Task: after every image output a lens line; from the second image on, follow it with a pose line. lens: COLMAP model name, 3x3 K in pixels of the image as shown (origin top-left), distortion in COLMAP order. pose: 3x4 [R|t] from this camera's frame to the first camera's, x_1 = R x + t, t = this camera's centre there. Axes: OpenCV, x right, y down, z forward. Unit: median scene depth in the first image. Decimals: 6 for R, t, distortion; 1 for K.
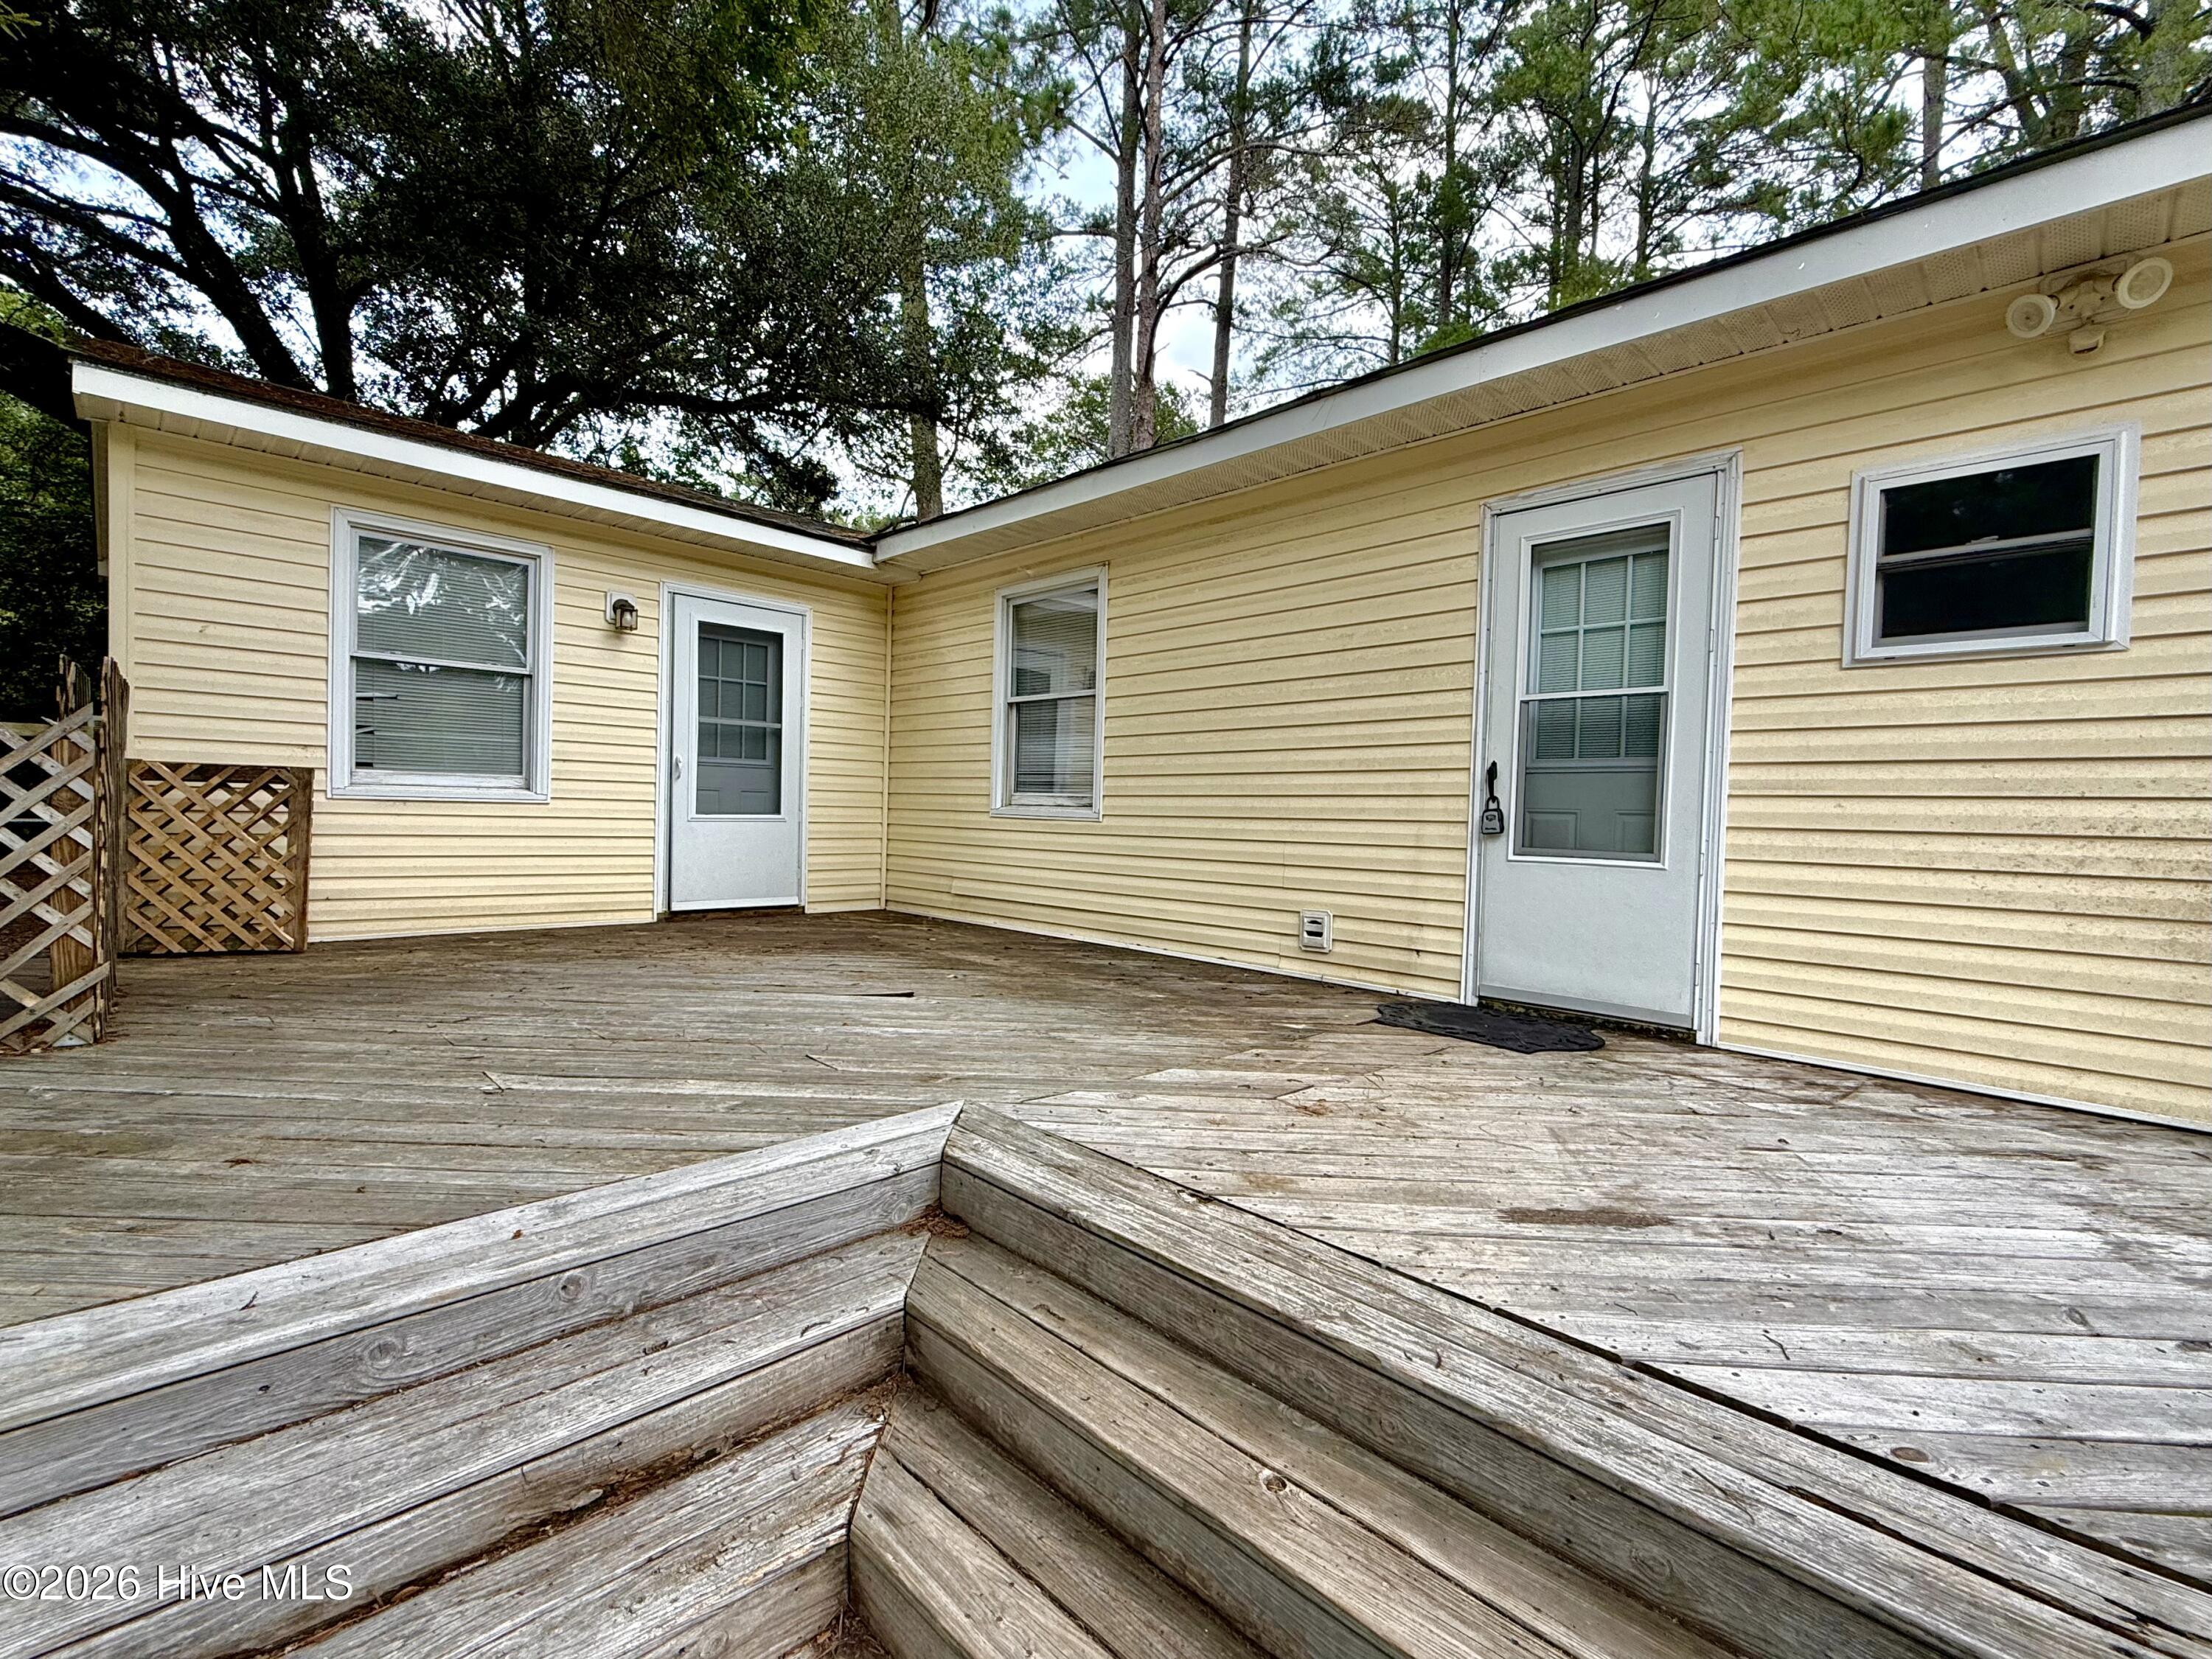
lens RADIAL K [[961.7, 0, 1106.0], [0, 961.7, 829.5], [0, 0, 1]] dist [0.001770, 0.000081]
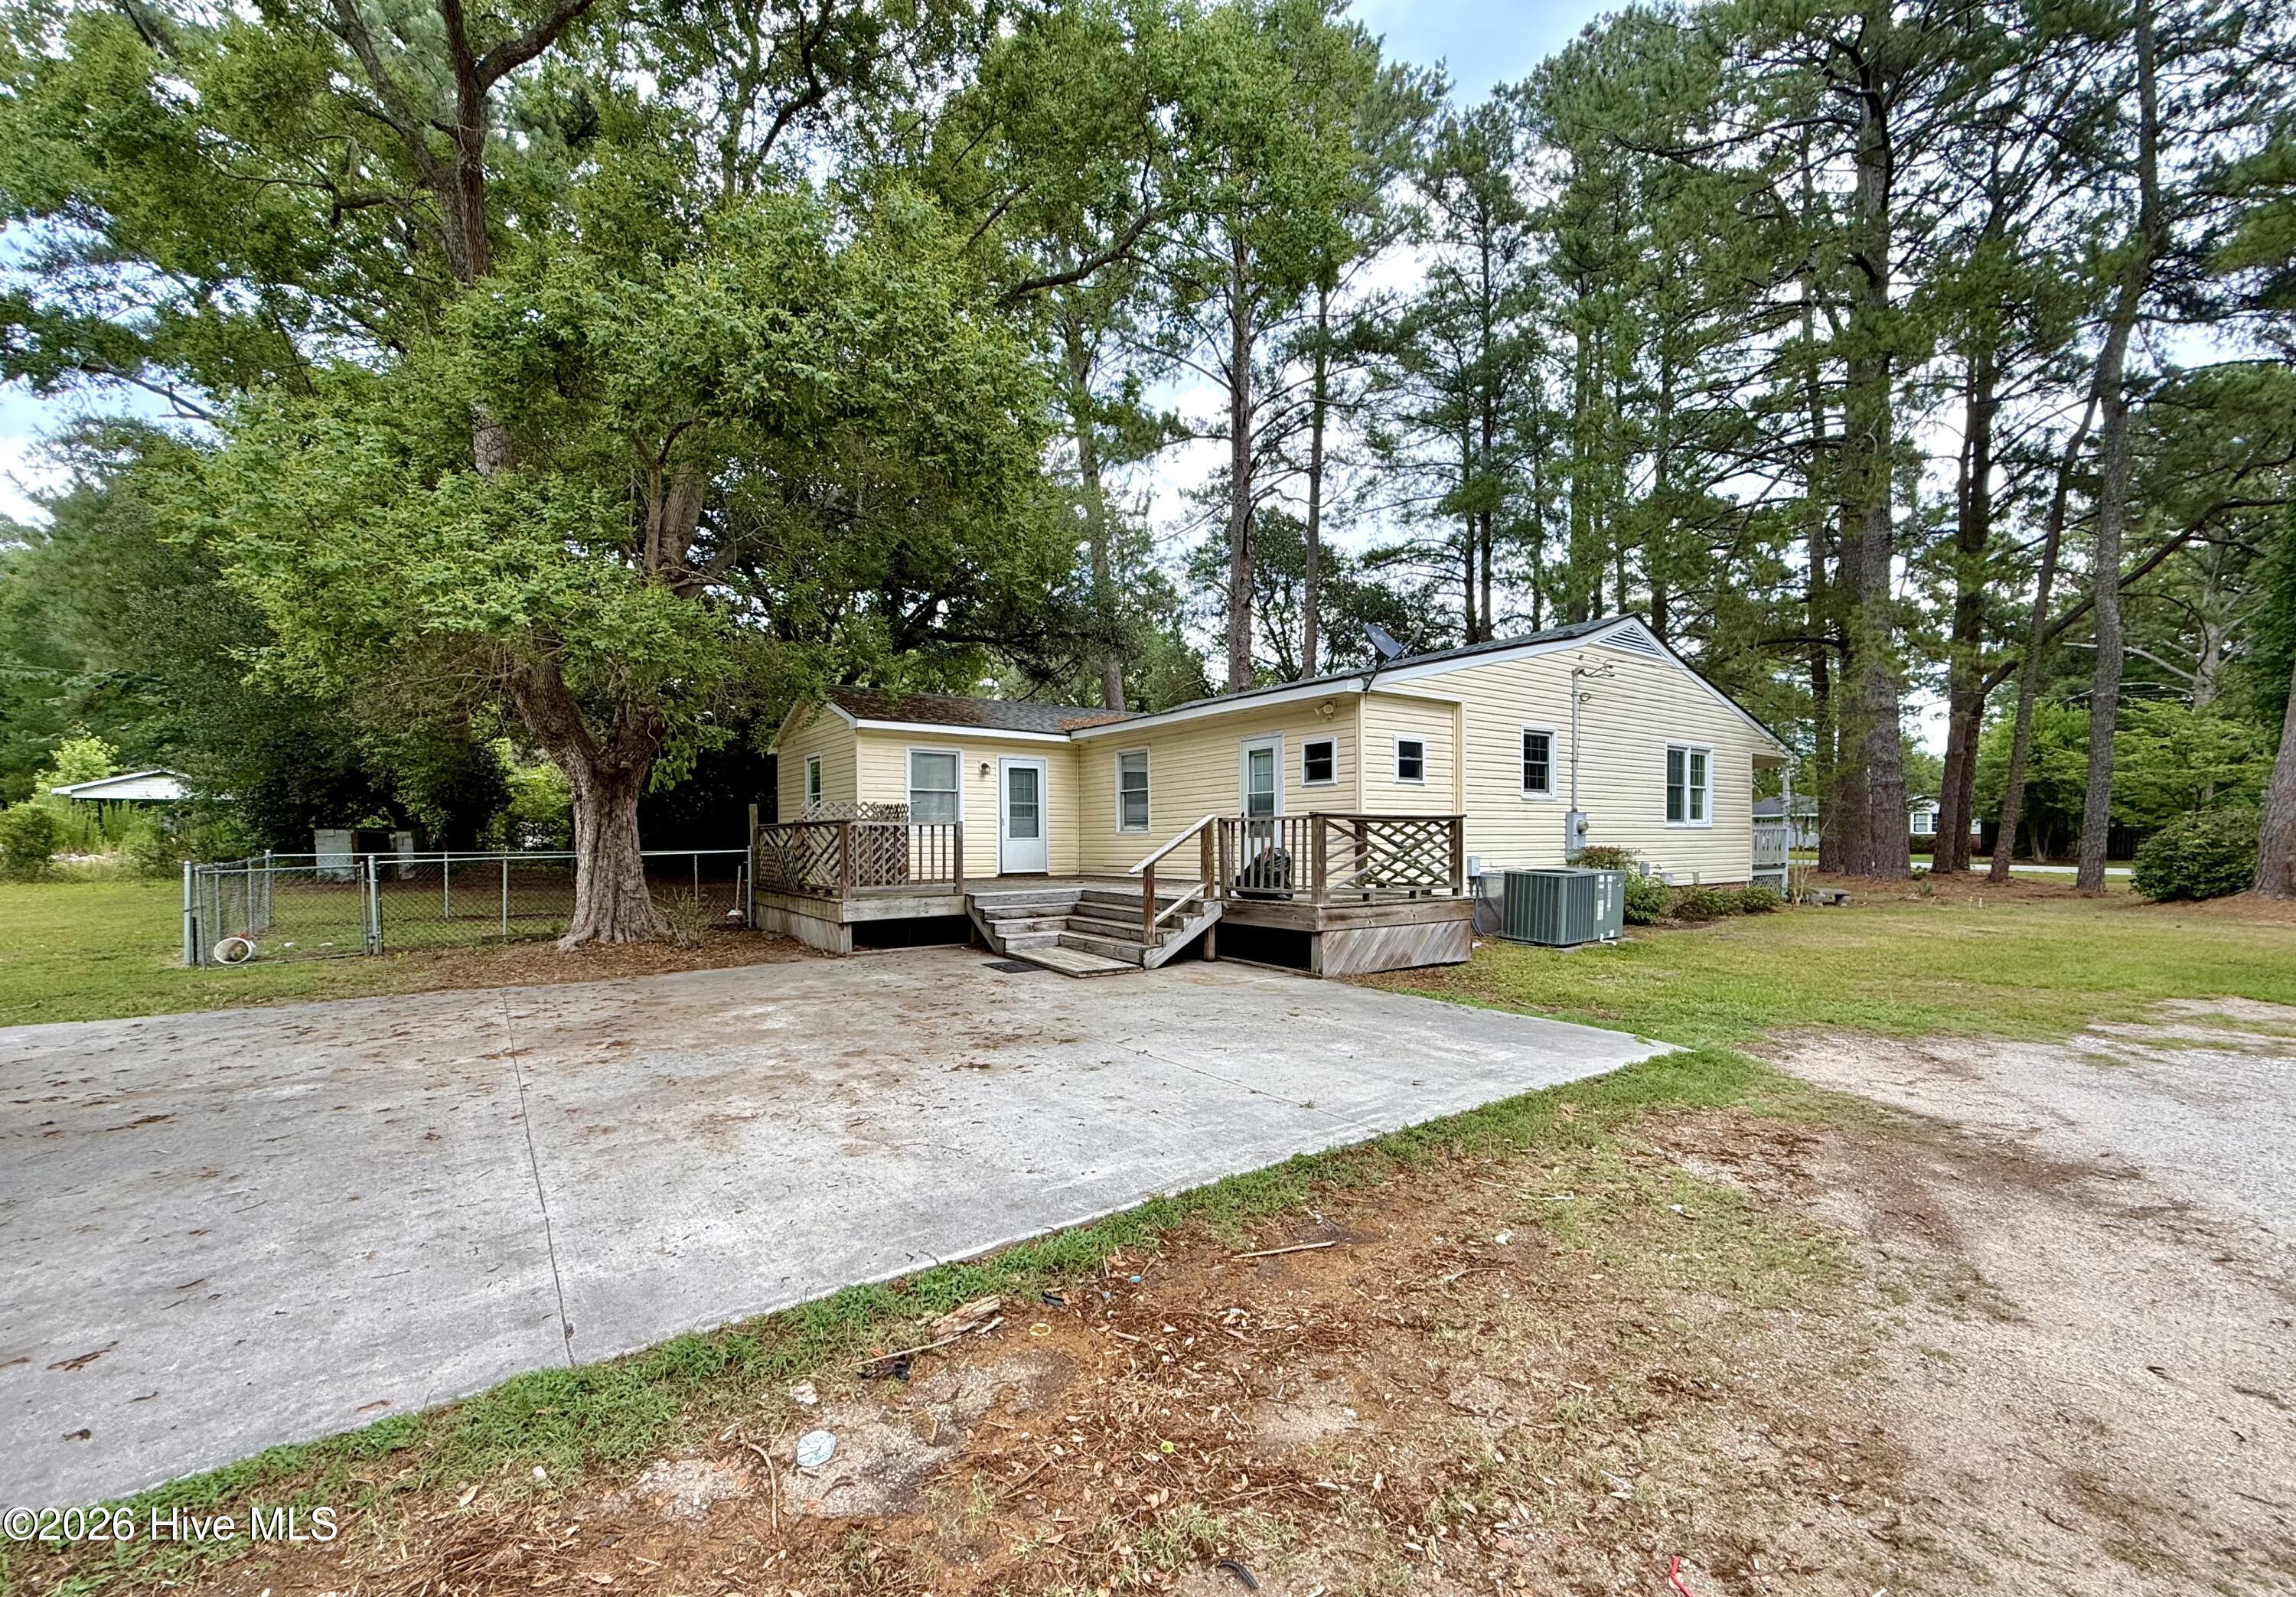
lens RADIAL K [[954.7, 0, 1150.0], [0, 954.7, 880.7], [0, 0, 1]] dist [-0.001764, 0.000030]
pose [[0.985037, -0.025928, -0.170384, 0.408920], [0.028446, 0.999519, 0.012358, 0.079578], [0.169981, -0.017020, 0.985300, -1.548673]]
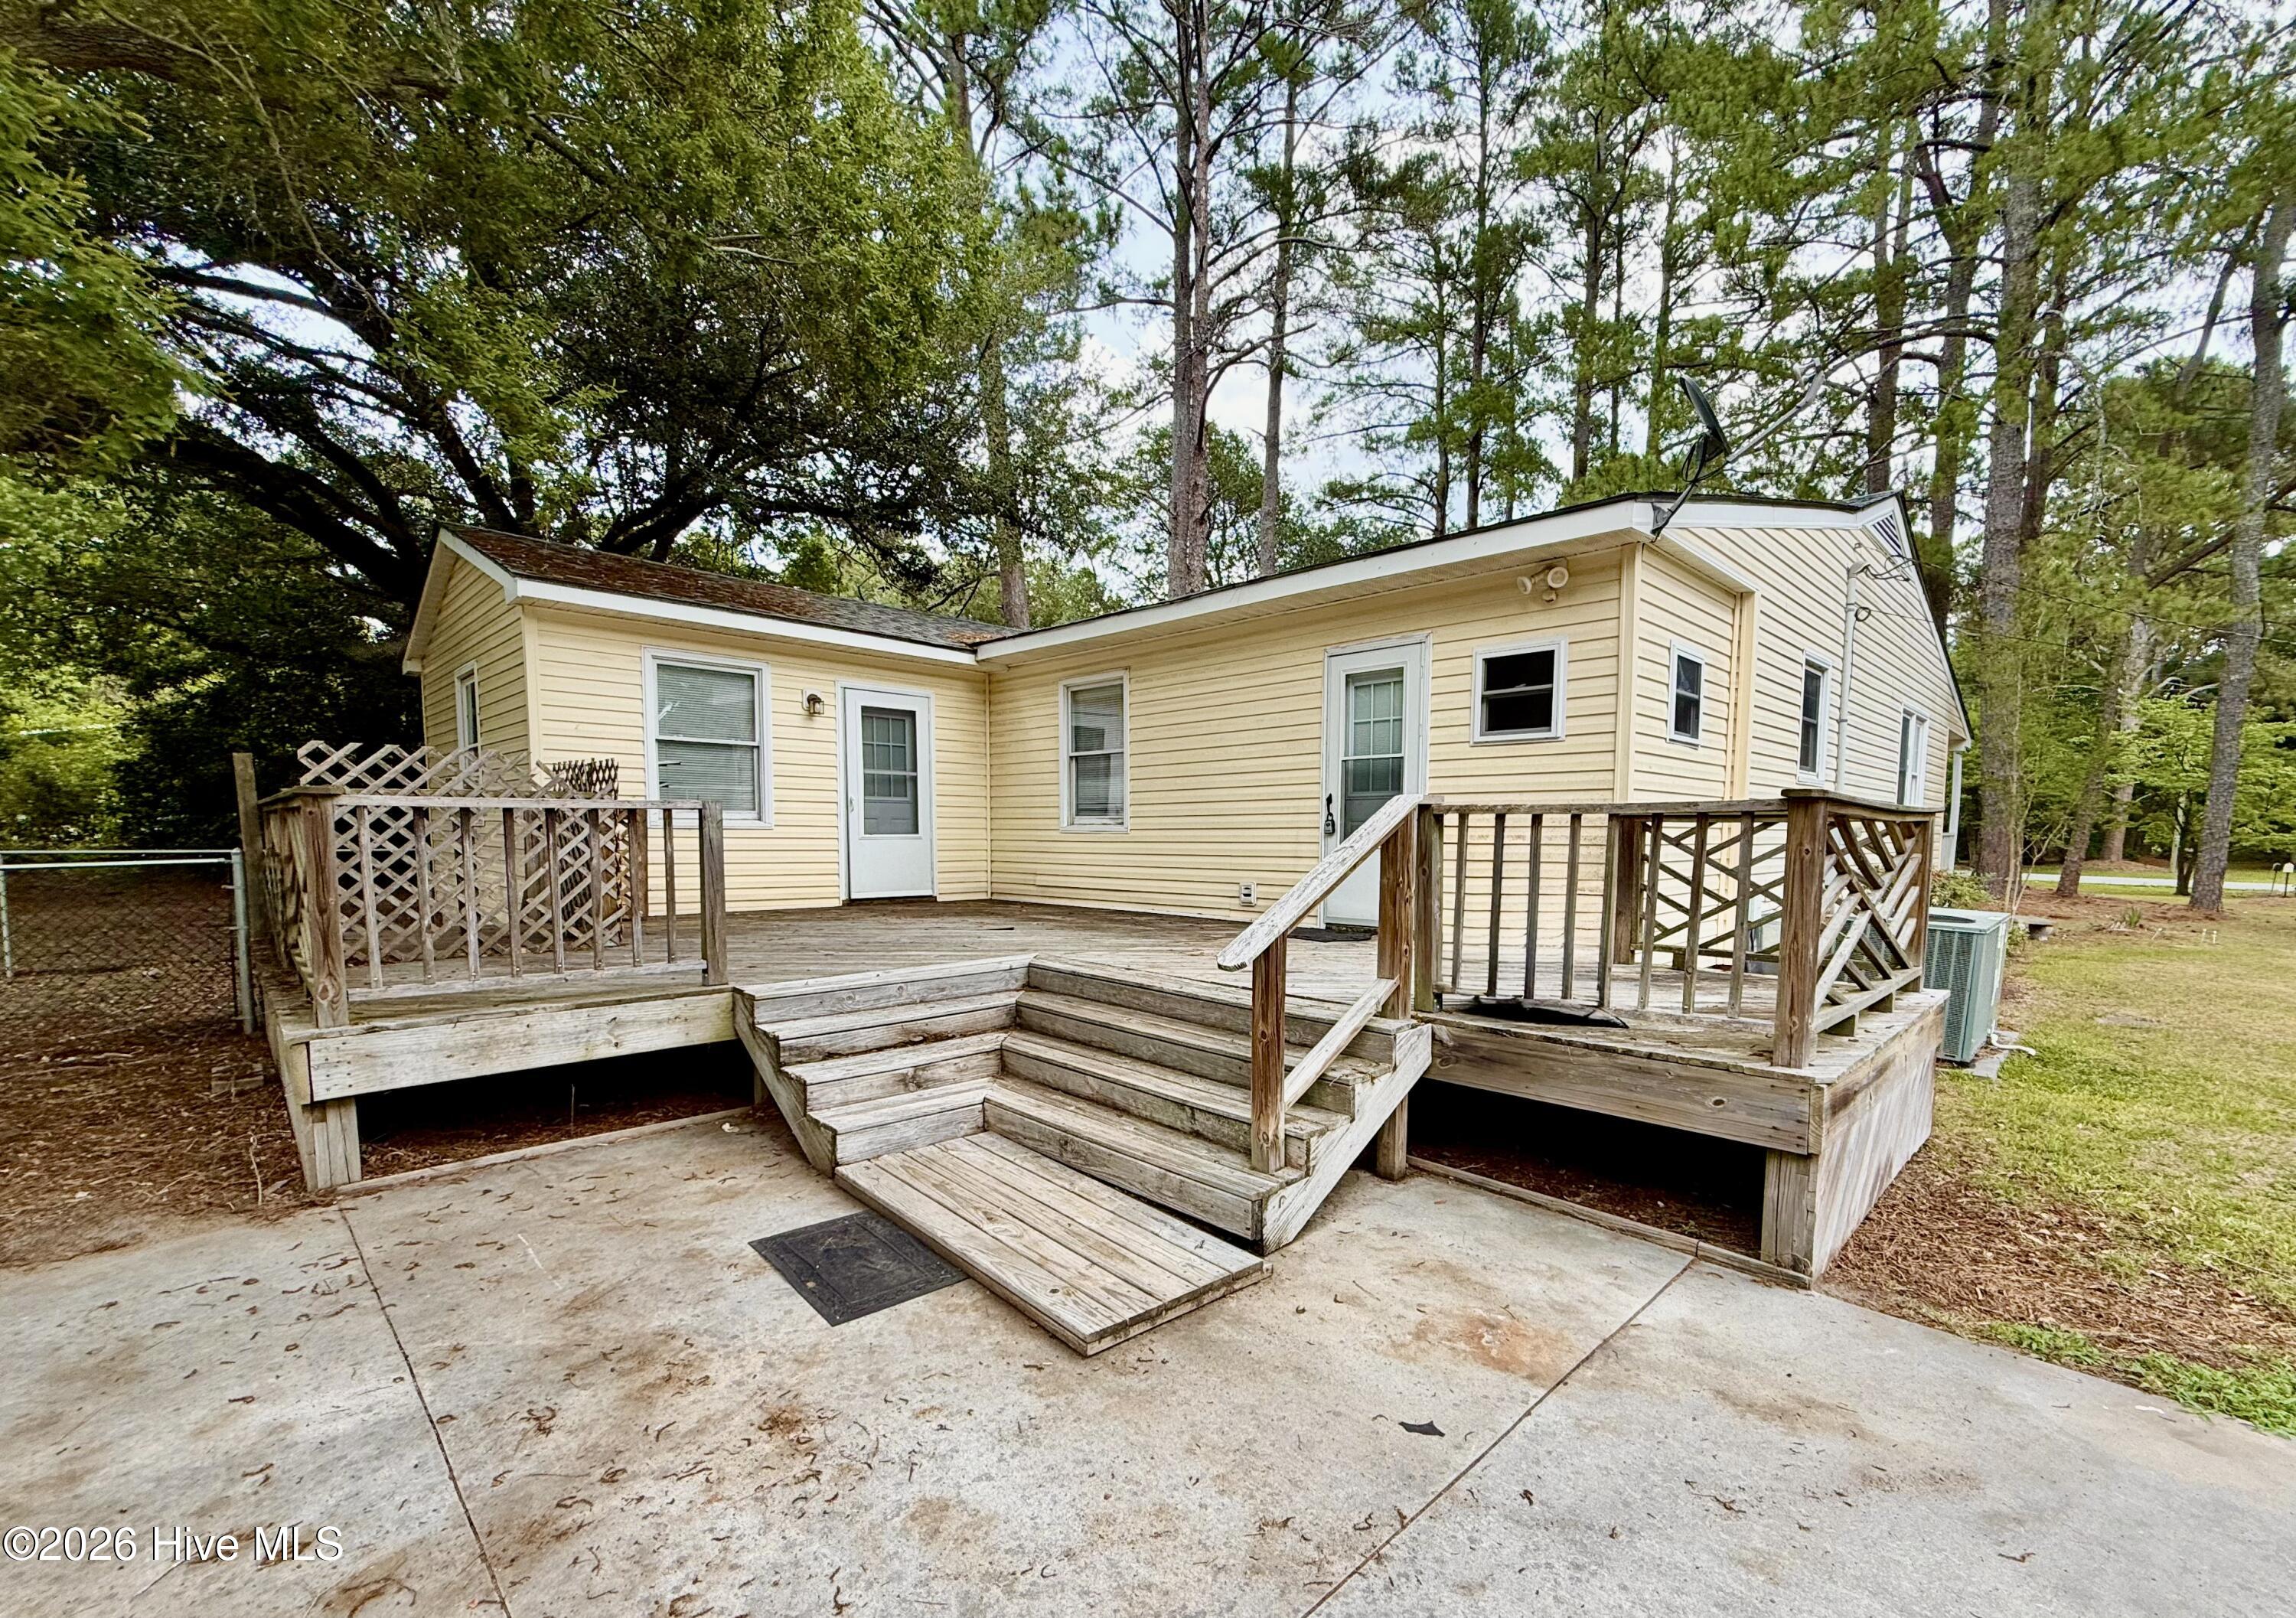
lens RADIAL K [[971.5, 0, 1222.2], [0, 971.5, 913.9], [0, 0, 1]] dist [0.000872, 0.000143]
pose [[0.999534, -0.021725, 0.021423, 0.096846], [0.020359, 0.997866, 0.062043, 0.024007], [-0.022725, -0.061578, 0.997844, -0.526689]]
